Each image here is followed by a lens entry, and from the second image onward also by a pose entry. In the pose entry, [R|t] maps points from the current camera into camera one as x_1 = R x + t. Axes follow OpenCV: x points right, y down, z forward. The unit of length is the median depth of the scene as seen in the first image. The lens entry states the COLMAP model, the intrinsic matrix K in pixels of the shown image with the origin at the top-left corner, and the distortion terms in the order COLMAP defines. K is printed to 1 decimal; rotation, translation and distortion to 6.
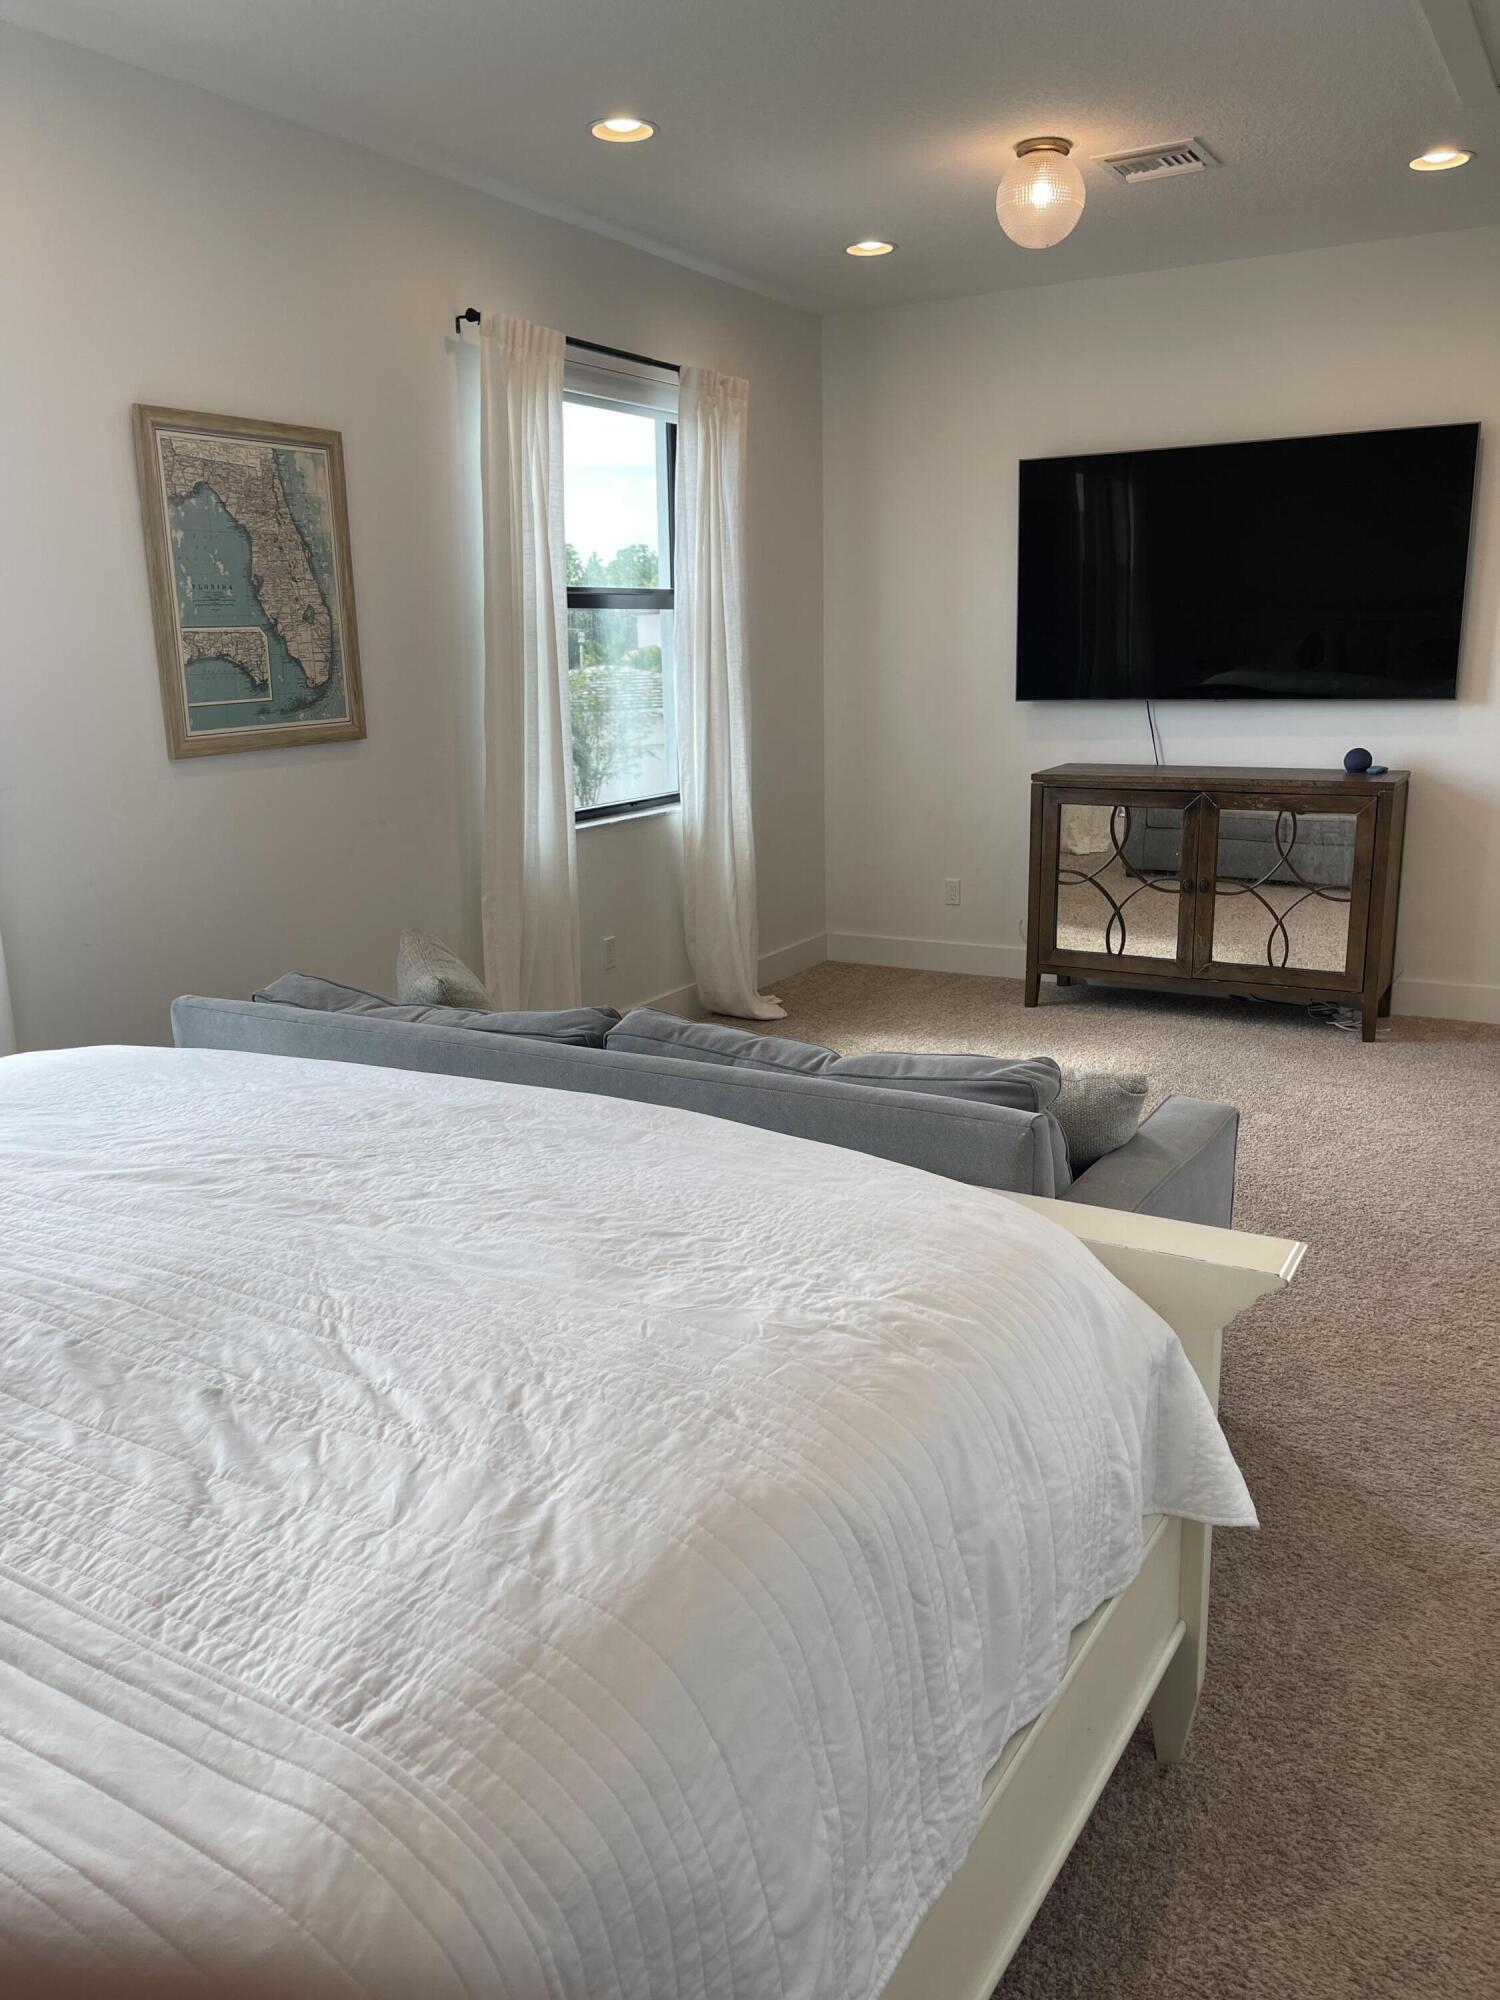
lens RADIAL K [[1514.2, 0, 750.0], [0, 1514.2, 1000.0], [0, 0, 1]] dist [0.036153, -0.001071]
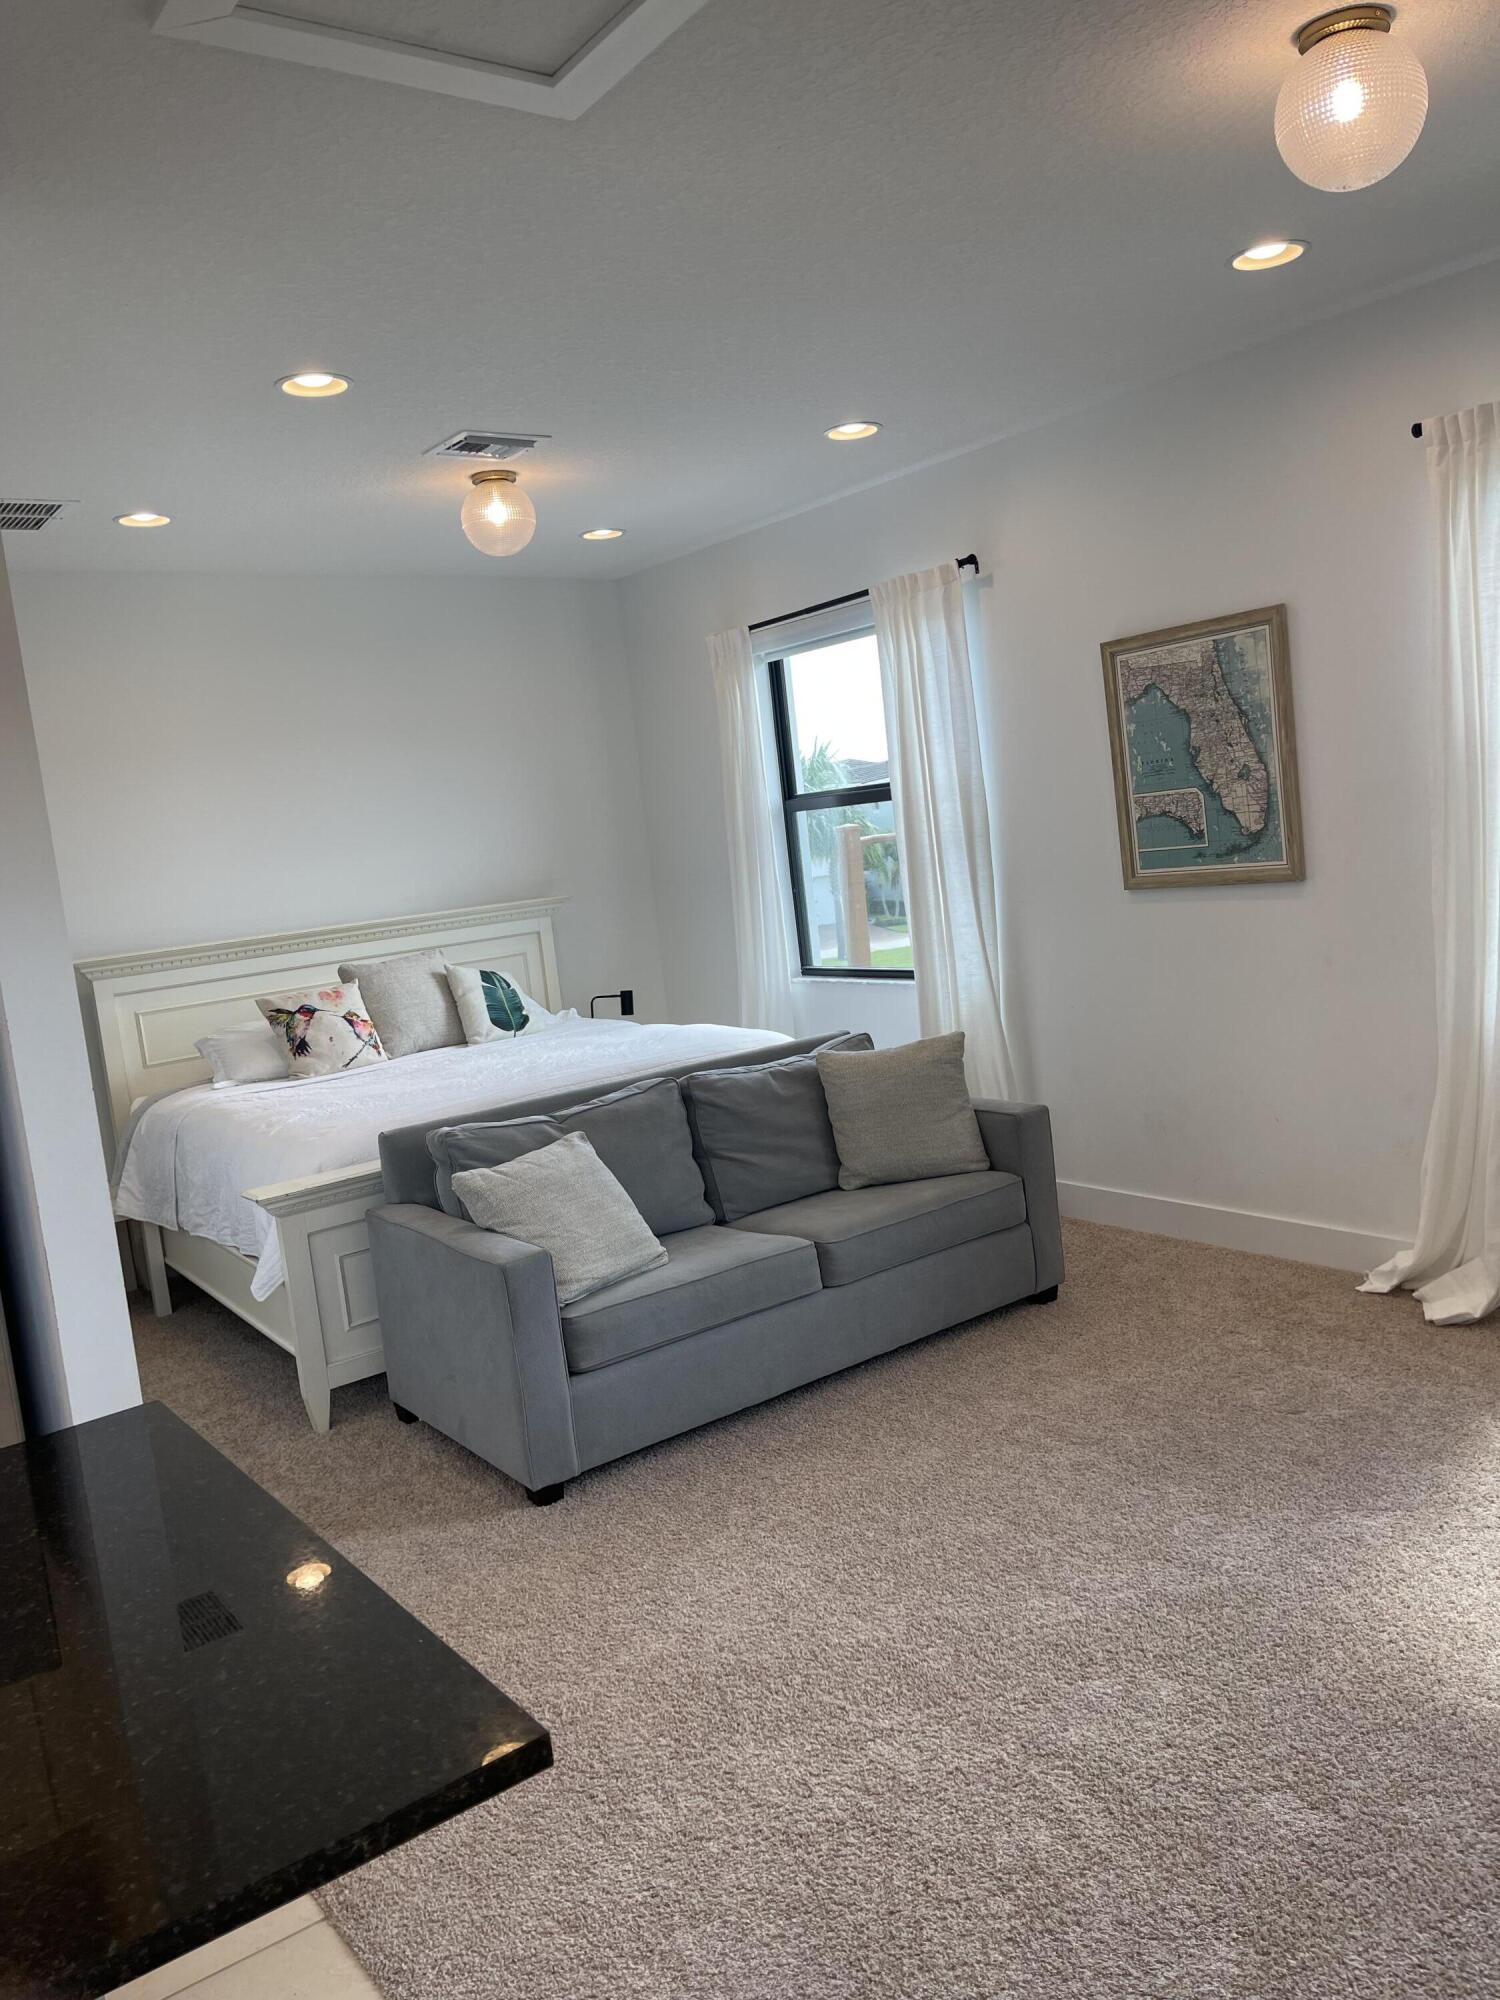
lens RADIAL K [[1514.2, 0, 750.0], [0, 1514.2, 1000.0], [0, 0, 1]] dist [0.036153, -0.001071]
pose [[-0.412073, 0.171587, -0.894848, 0.931300], [-0.100880, 0.967478, 0.231968, -0.322308], [0.905549, 0.185860, -0.381362, 1.156055]]
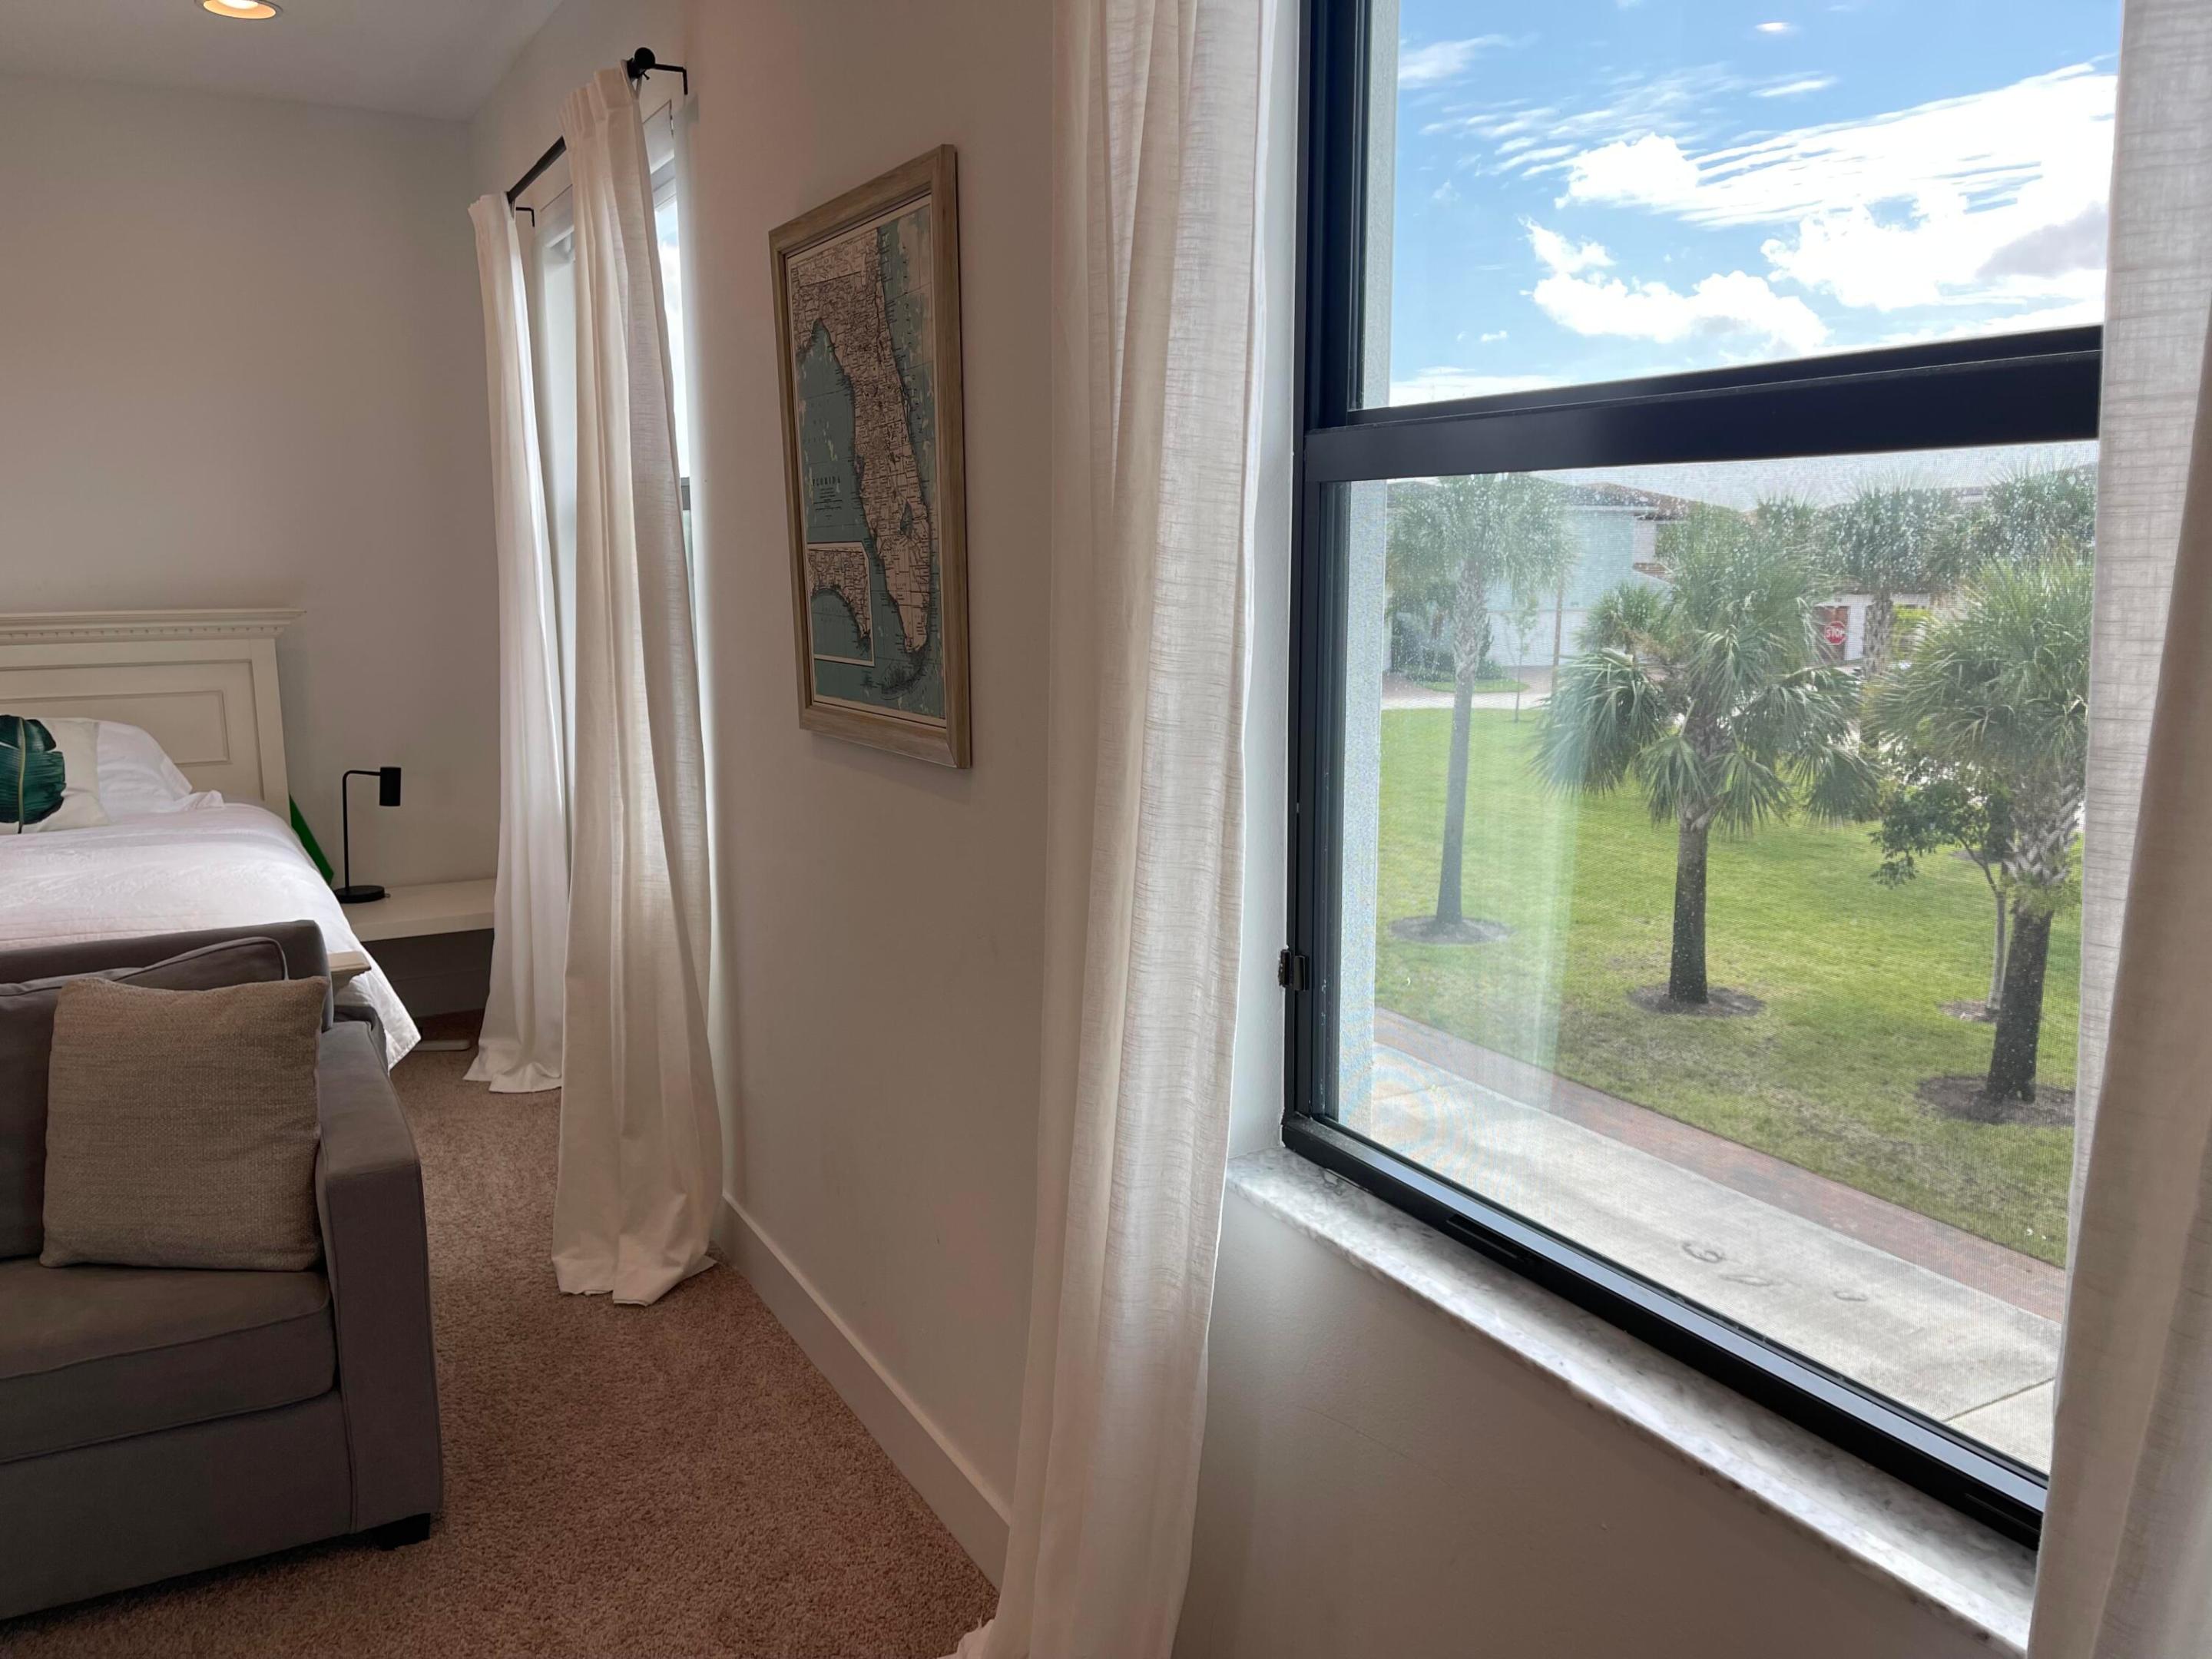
lens RADIAL K [[1674.7, 0, 1106.0], [0, 1674.7, 829.5], [0, 0, 1]] dist [0.036153, -0.001071]
pose [[-0.525166, 0.163841, -0.835079, 0.187175], [-0.190350, 0.933813, 0.302920, -0.351332], [0.829438, 0.318040, -0.459219, 1.393309]]
